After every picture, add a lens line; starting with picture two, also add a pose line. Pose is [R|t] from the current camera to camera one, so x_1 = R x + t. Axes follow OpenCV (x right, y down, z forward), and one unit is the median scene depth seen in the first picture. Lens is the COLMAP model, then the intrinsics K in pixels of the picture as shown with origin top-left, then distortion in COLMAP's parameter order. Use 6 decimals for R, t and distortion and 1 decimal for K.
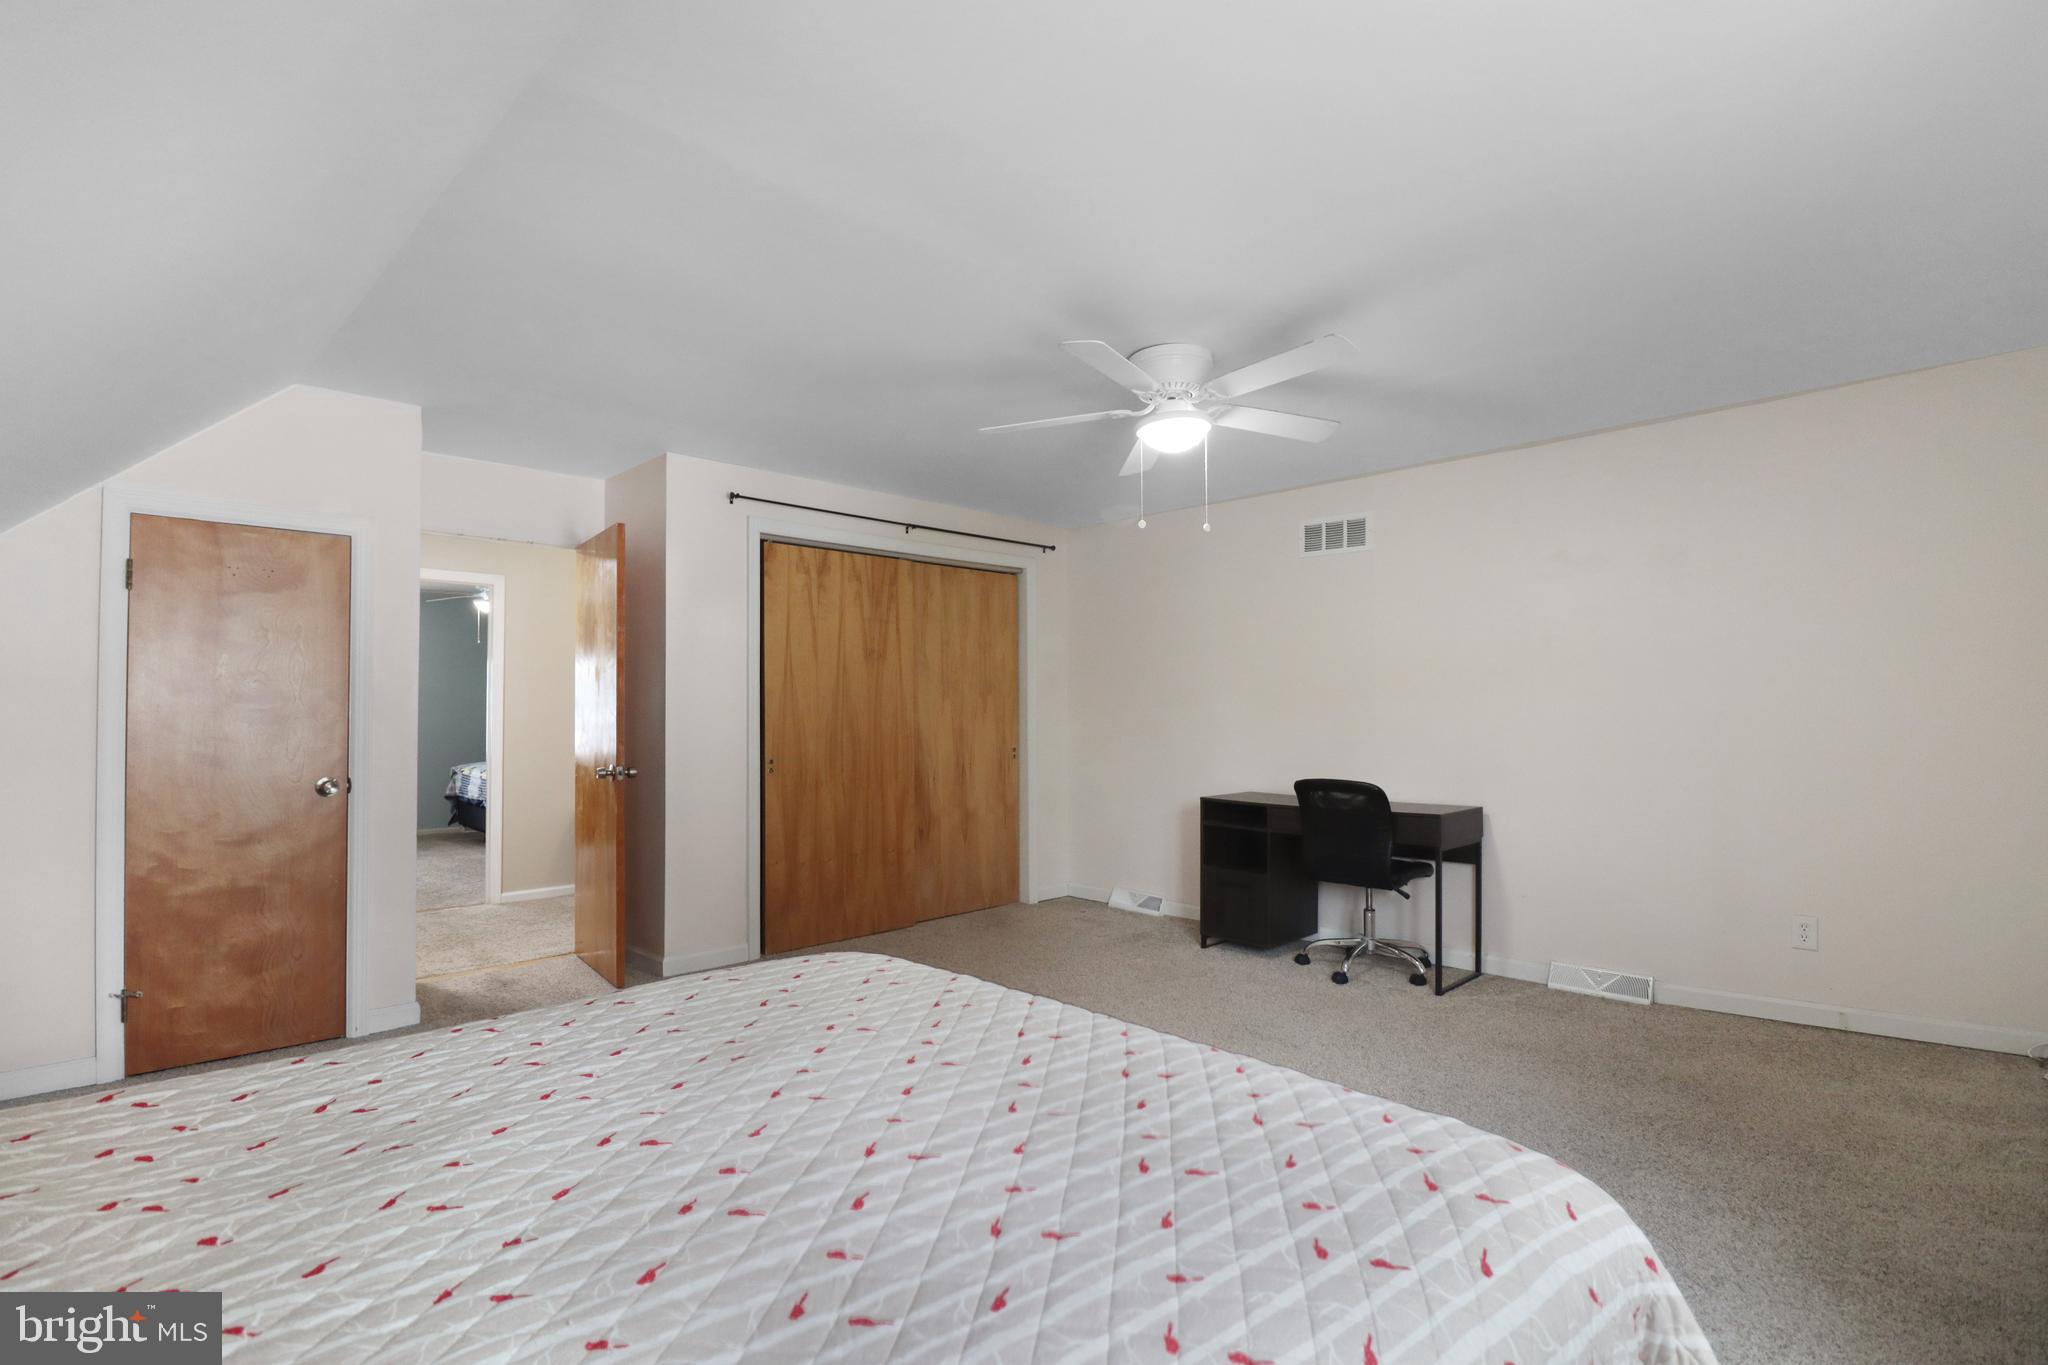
lens RADIAL K [[964.2, 0, 1024.7], [0, 964.2, 700.2], [0, 0, 1]] dist [-0.005766, -0.003526]
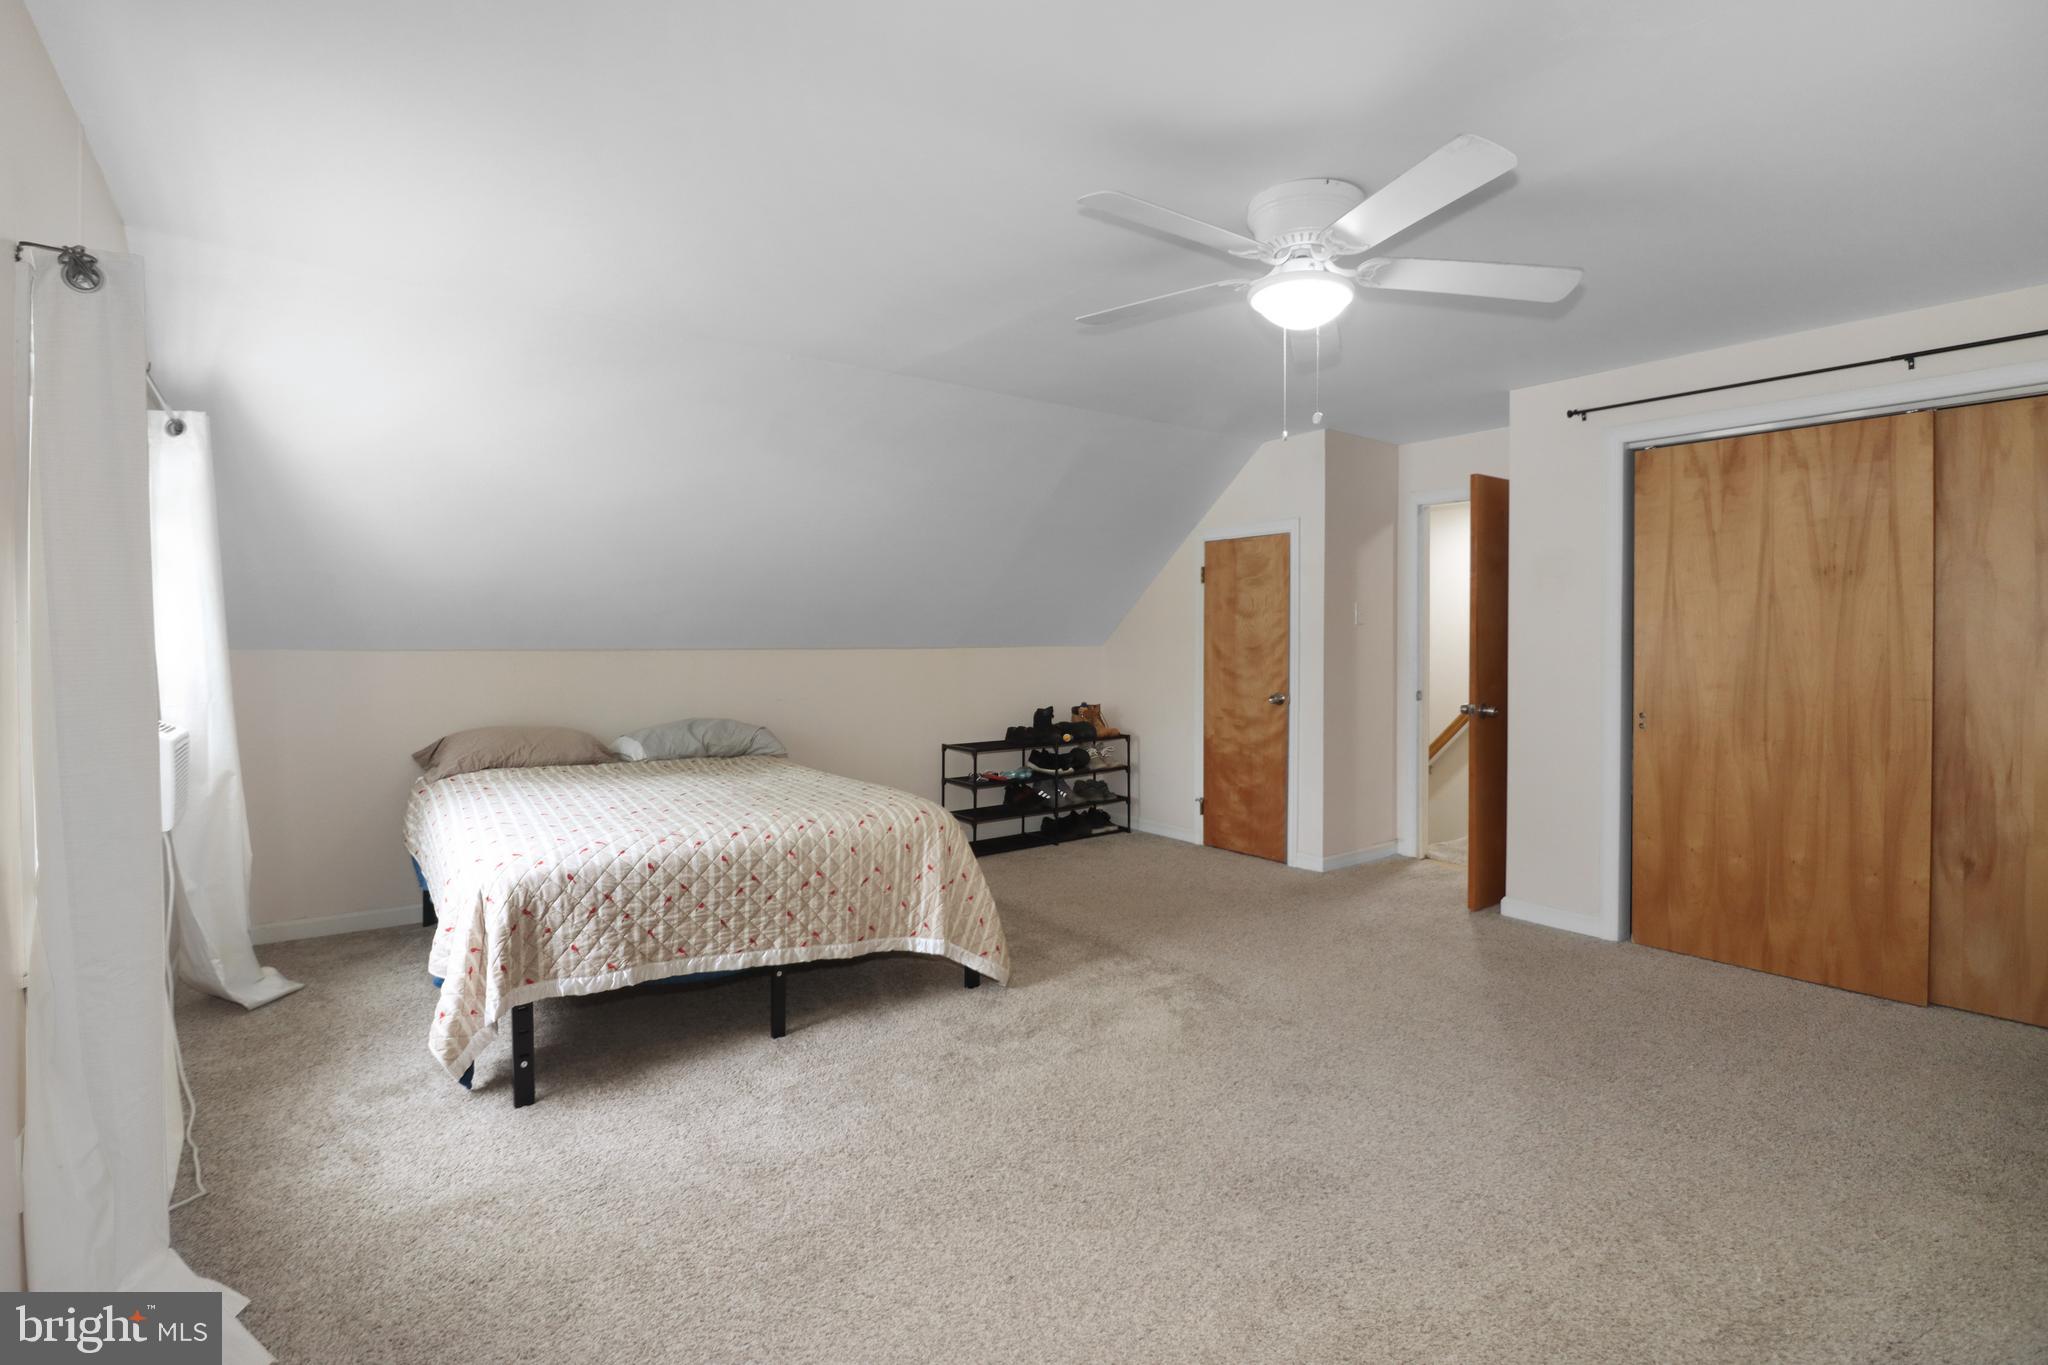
lens RADIAL K [[964.2, 0, 1000.0], [0, 964.2, 639.7], [0, 0, 1]] dist [-0.005766, -0.003526]
pose [[-0.142700, 0.006566, -0.989744, 0.633660], [0.015923, 0.999864, 0.004337, -0.013442], [0.989638, -0.015141, -0.142785, 0.568915]]
